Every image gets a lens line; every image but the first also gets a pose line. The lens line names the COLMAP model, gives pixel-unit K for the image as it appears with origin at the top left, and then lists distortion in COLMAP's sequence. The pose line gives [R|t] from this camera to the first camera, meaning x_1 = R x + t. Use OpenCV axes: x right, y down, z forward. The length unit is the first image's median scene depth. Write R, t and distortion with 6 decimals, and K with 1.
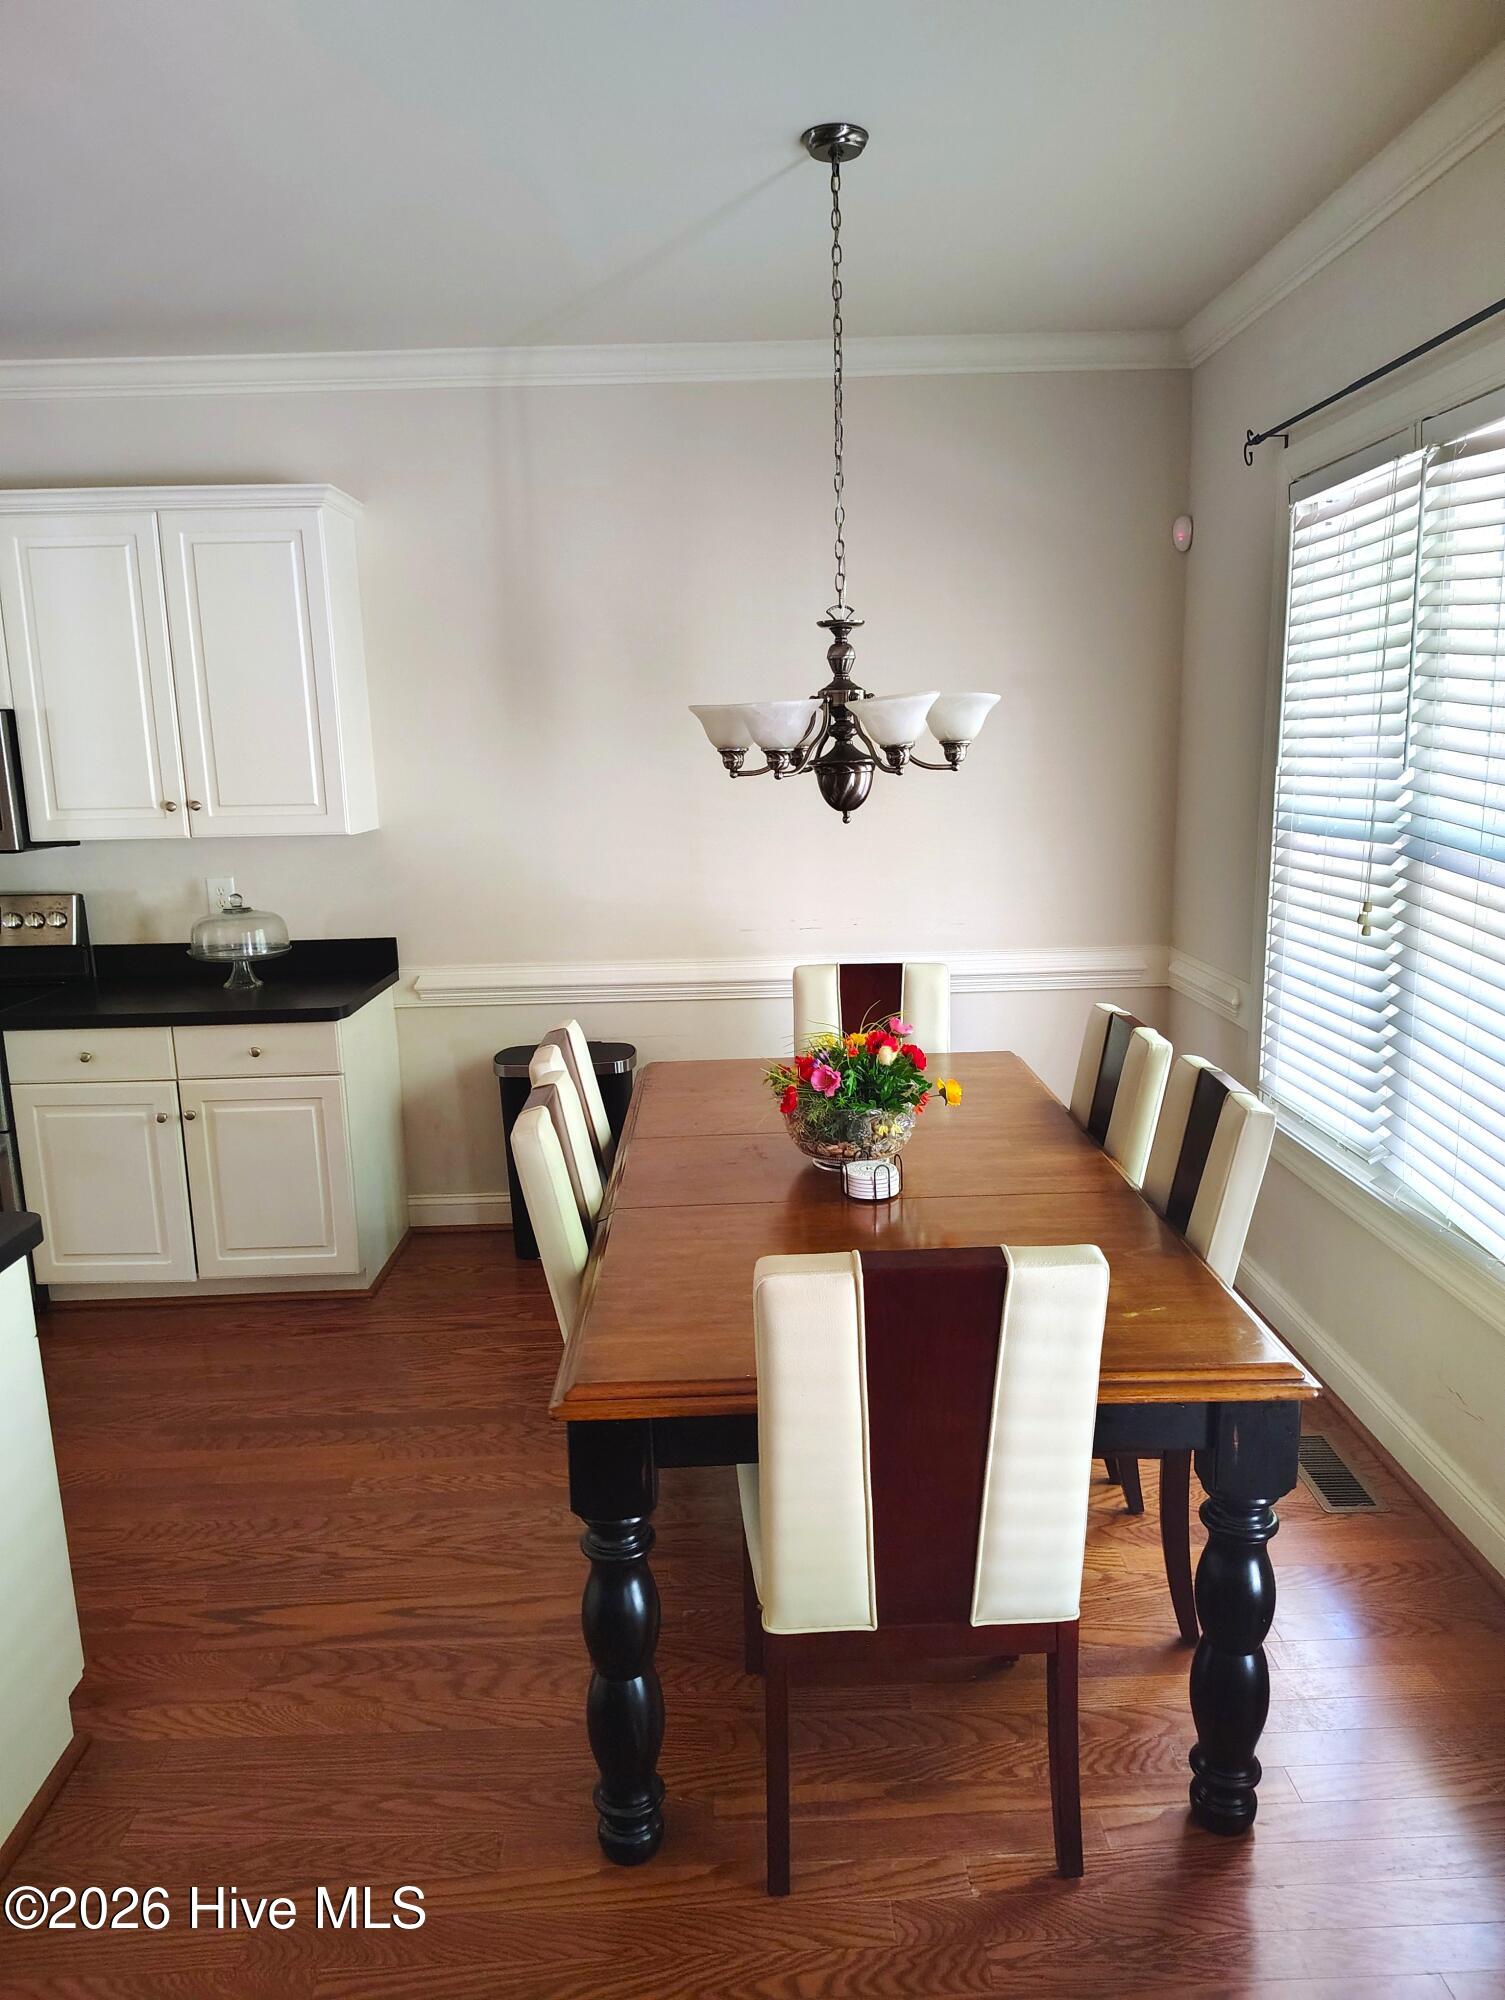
lens RADIAL K [[1379.3, 0, 760.7], [0, 1379.3, 1000.8], [0, 0, 1]] dist [0.034277, -0.005461]
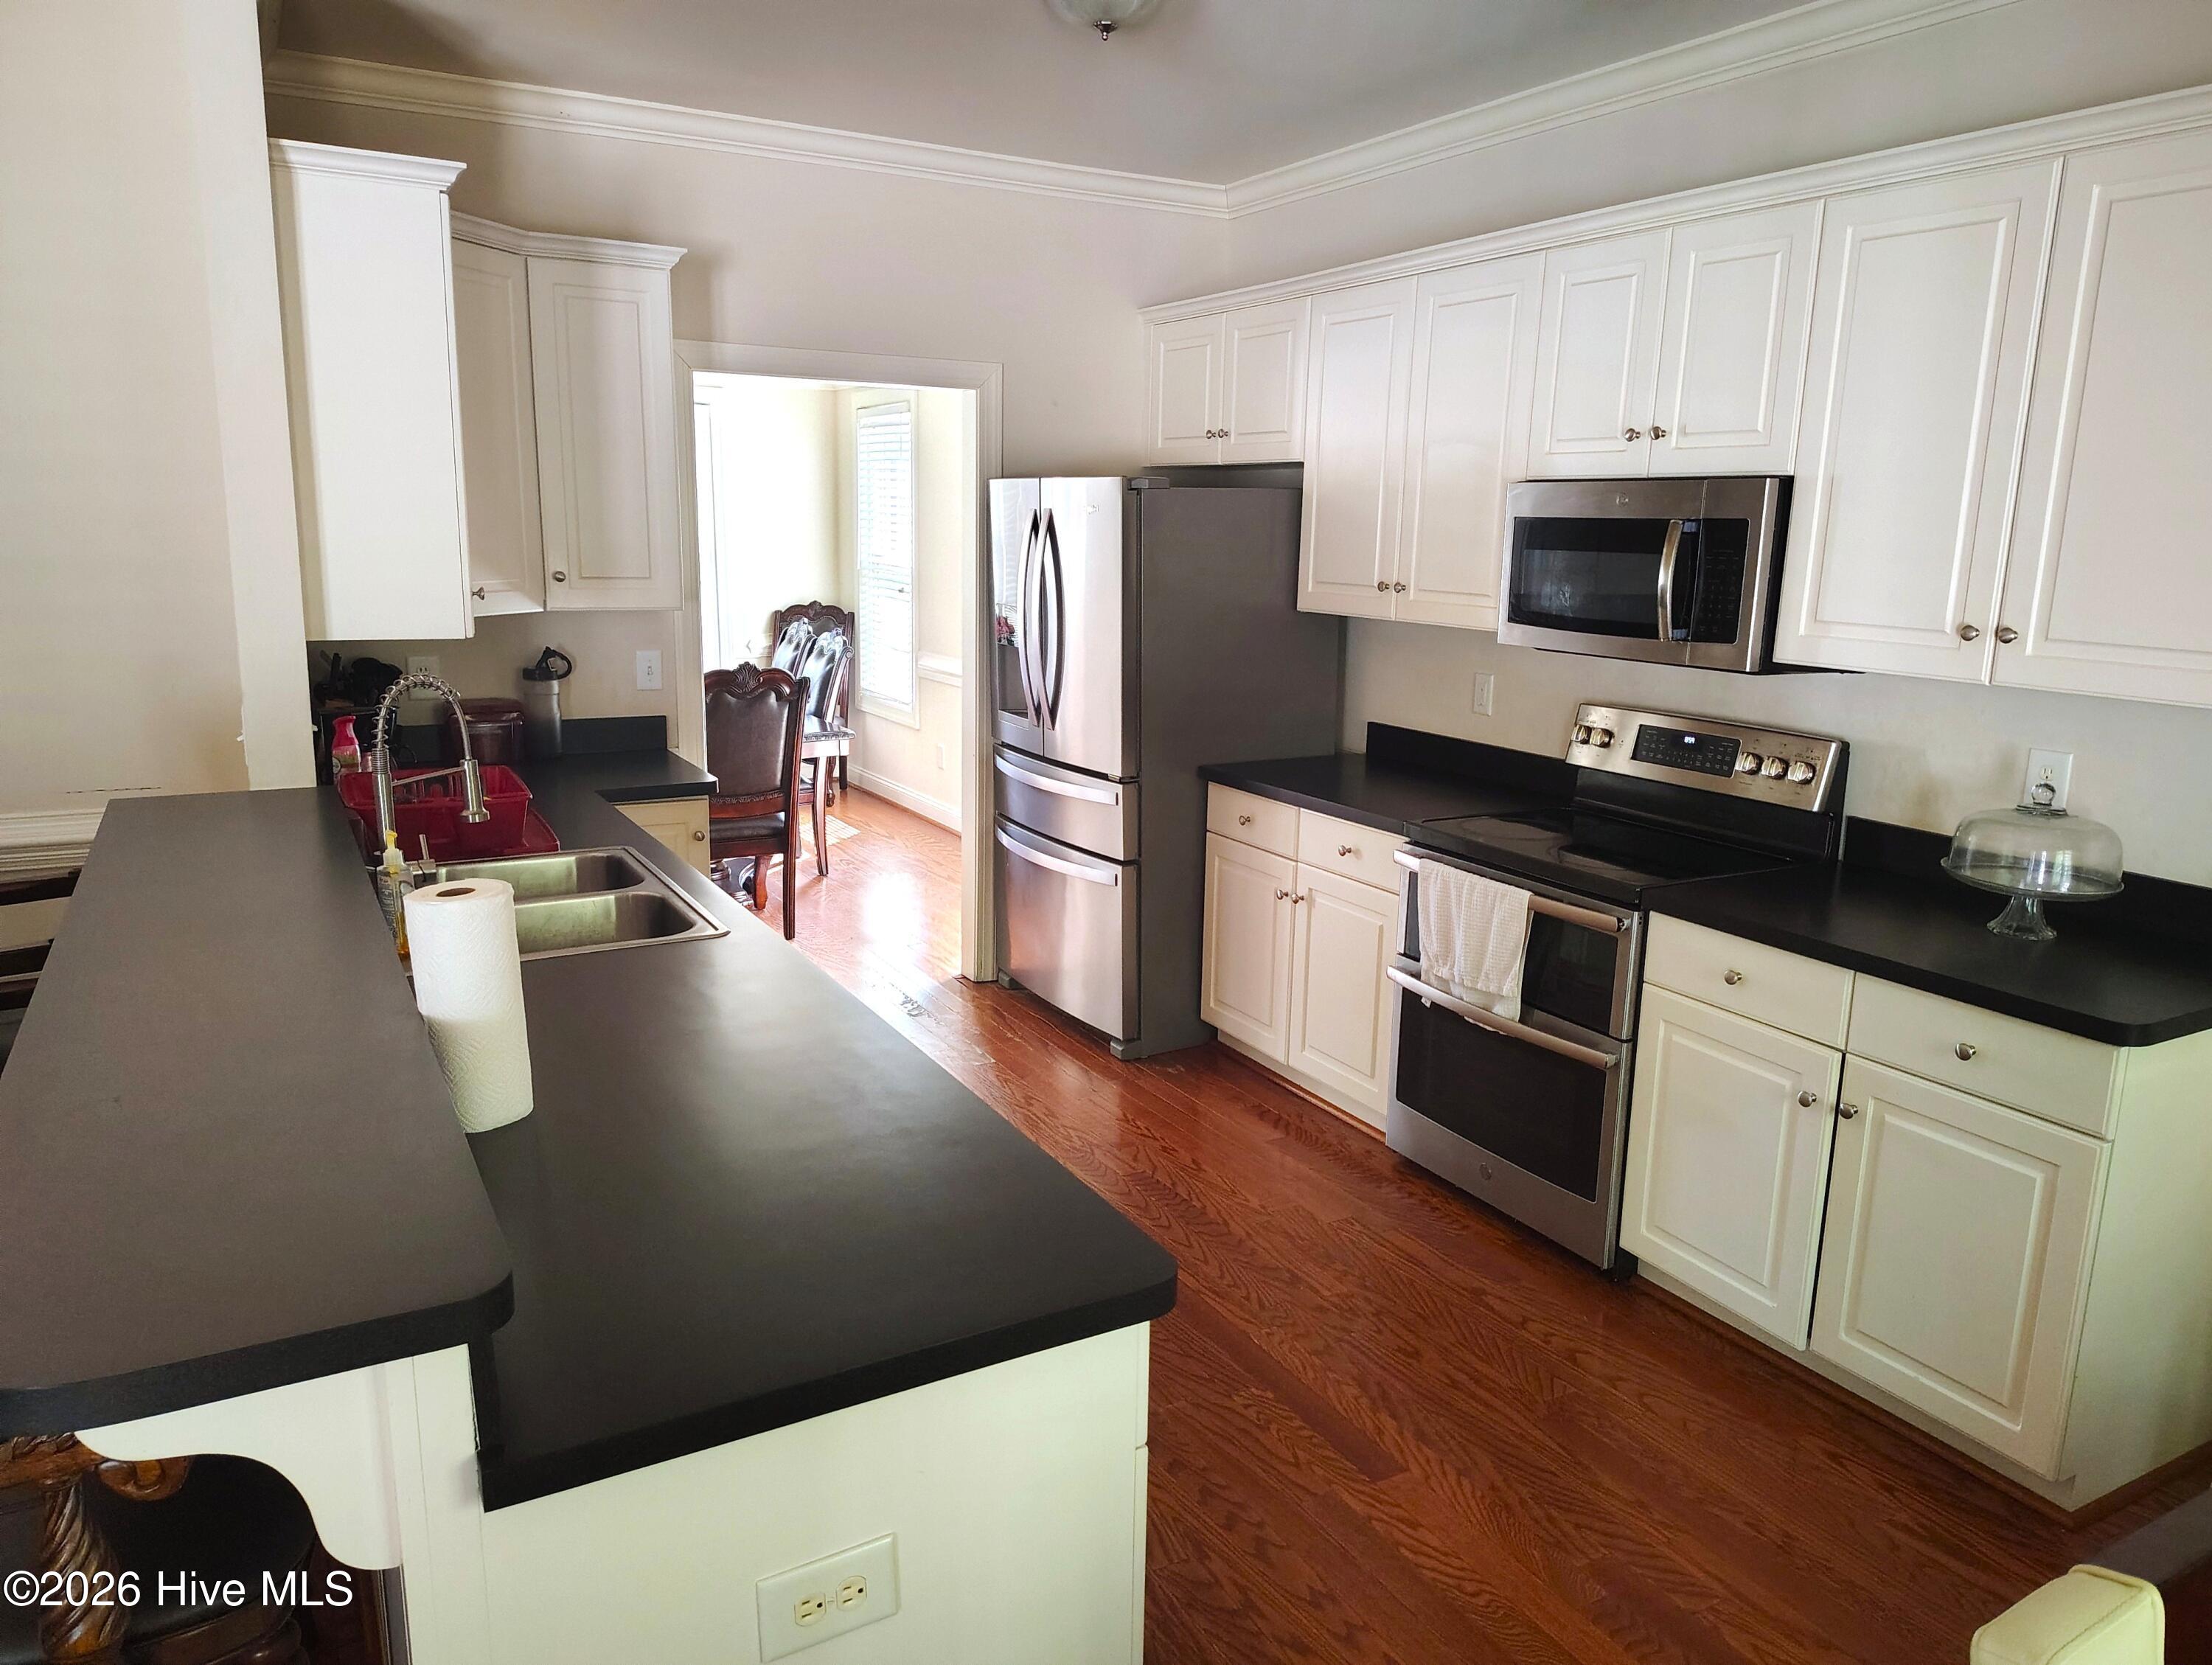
lens RADIAL K [[1540.2, 0, 1107.8], [0, 1540.2, 833.3], [0, 0, 1]] dist [0.010993, -0.007822]
pose [[0.467982, 0.213371, -0.857593, 0.014403], [-0.197738, 0.971093, 0.133706, -0.067581], [0.861332, 0.107007, 0.496646, 0.321196]]
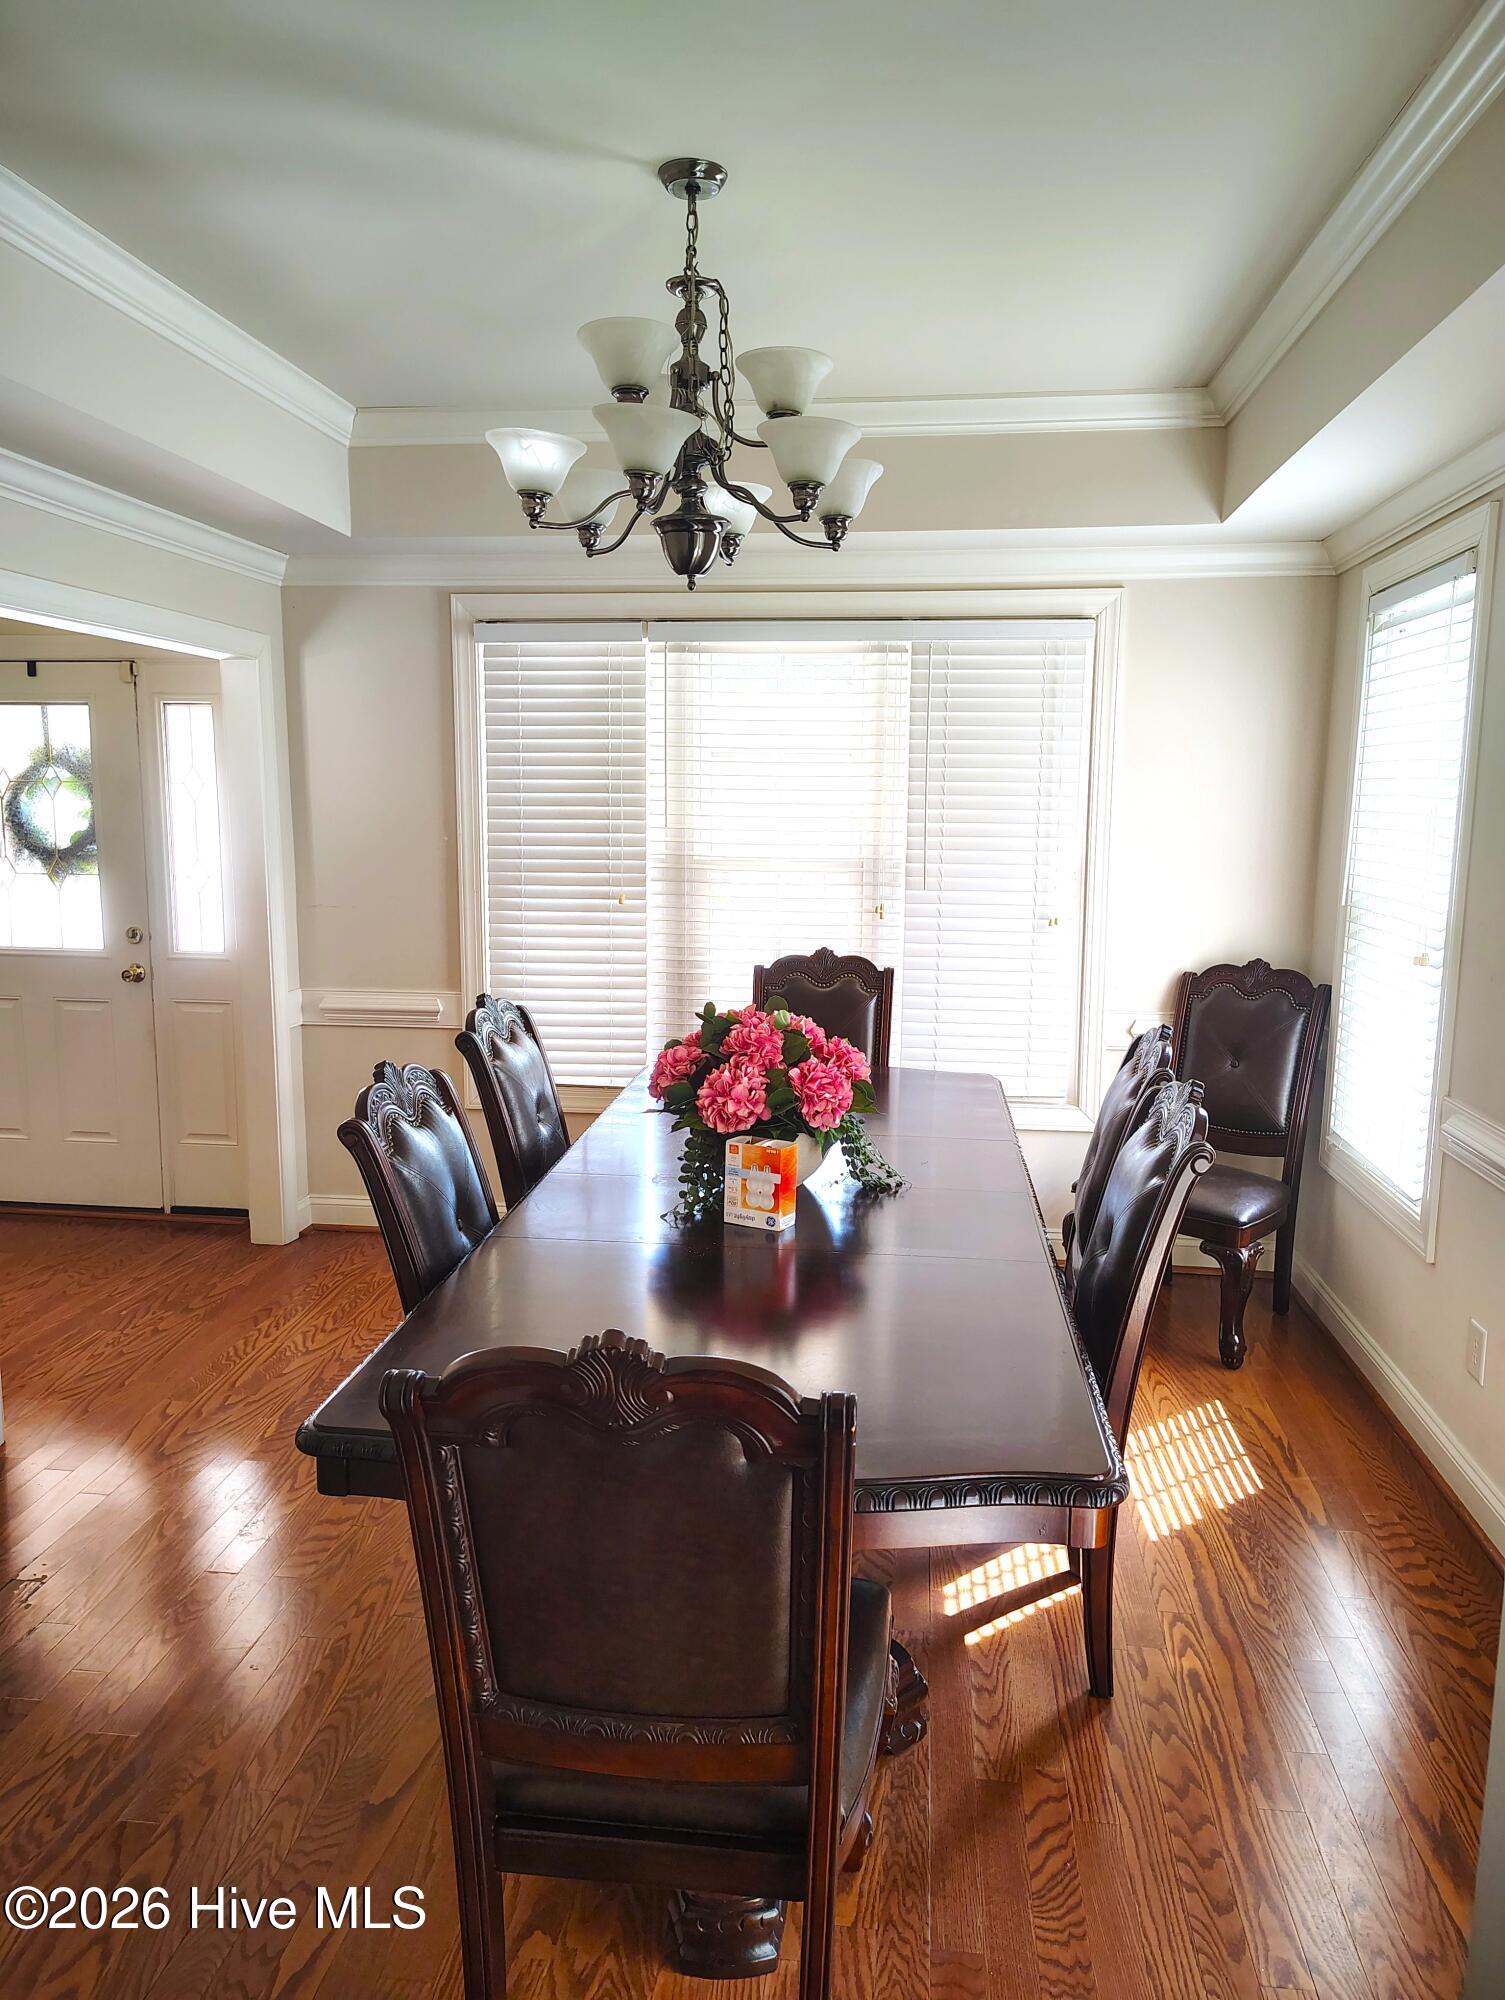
lens RADIAL K [[1379.3, 0, 756.5], [0, 1379.3, 1001.4], [0, 0, 1]] dist [0.034277, -0.005461]
pose [[-0.140612, 0.170401, -0.975291, -1.023238], [-0.190958, 0.961914, 0.195595, -0.118797], [0.971475, 0.213742, -0.102717, 0.755832]]
